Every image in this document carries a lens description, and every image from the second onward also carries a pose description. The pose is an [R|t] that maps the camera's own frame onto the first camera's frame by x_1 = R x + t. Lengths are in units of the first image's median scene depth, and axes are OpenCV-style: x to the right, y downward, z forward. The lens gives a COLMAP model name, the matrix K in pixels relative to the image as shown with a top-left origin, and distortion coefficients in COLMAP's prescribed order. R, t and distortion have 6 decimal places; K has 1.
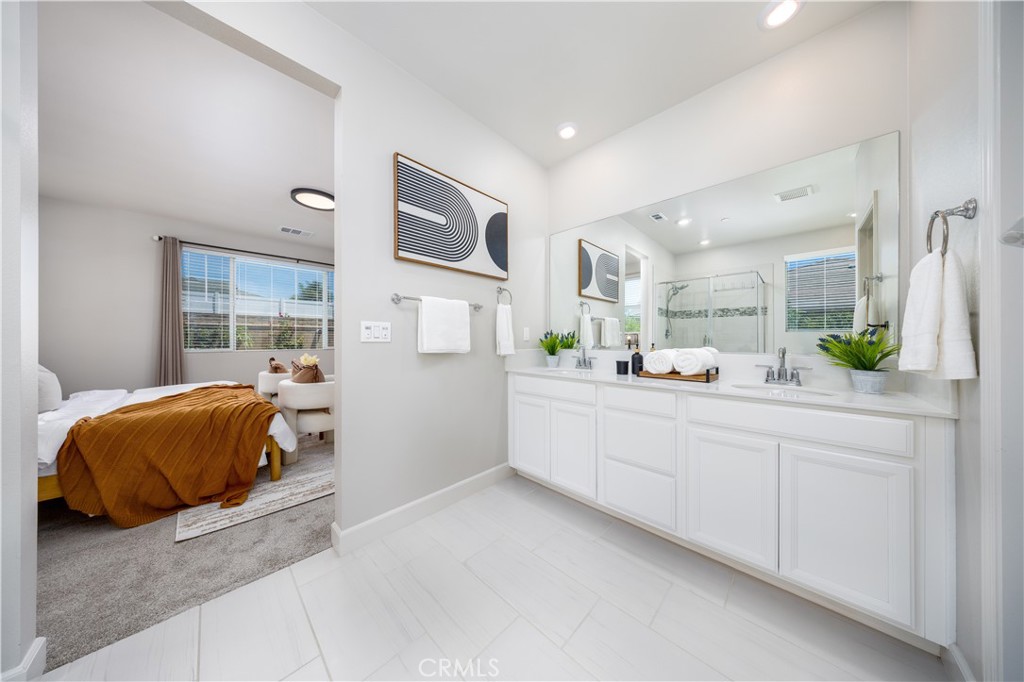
lens RADIAL K [[303.5, 0, 523.4], [0, 303.5, 340.6], [0, 0, 1]] dist [-0.000123, -0.000012]
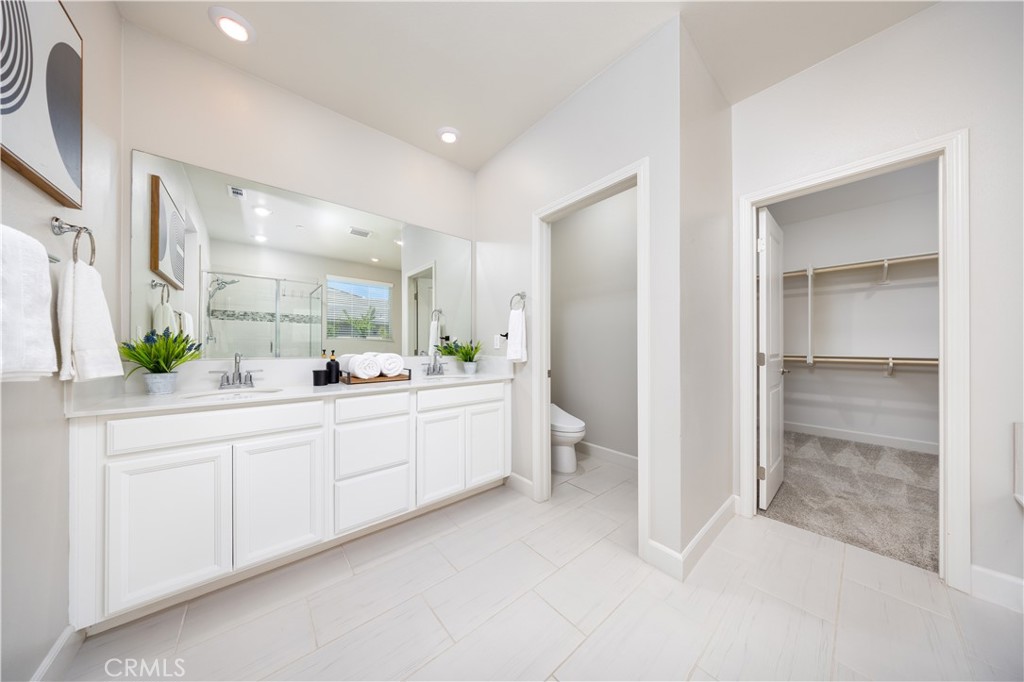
lens RADIAL K [[295.9, 0, 492.7], [0, 295.9, 352.4], [0, 0, 1]] dist [0.000543, 0.000010]
pose [[0.146774, -0.022864, 0.988906, -0.400652], [-0.000232, 0.999732, 0.023149, -0.002357], [-0.989170, -0.003627, 0.146729, 0.357383]]
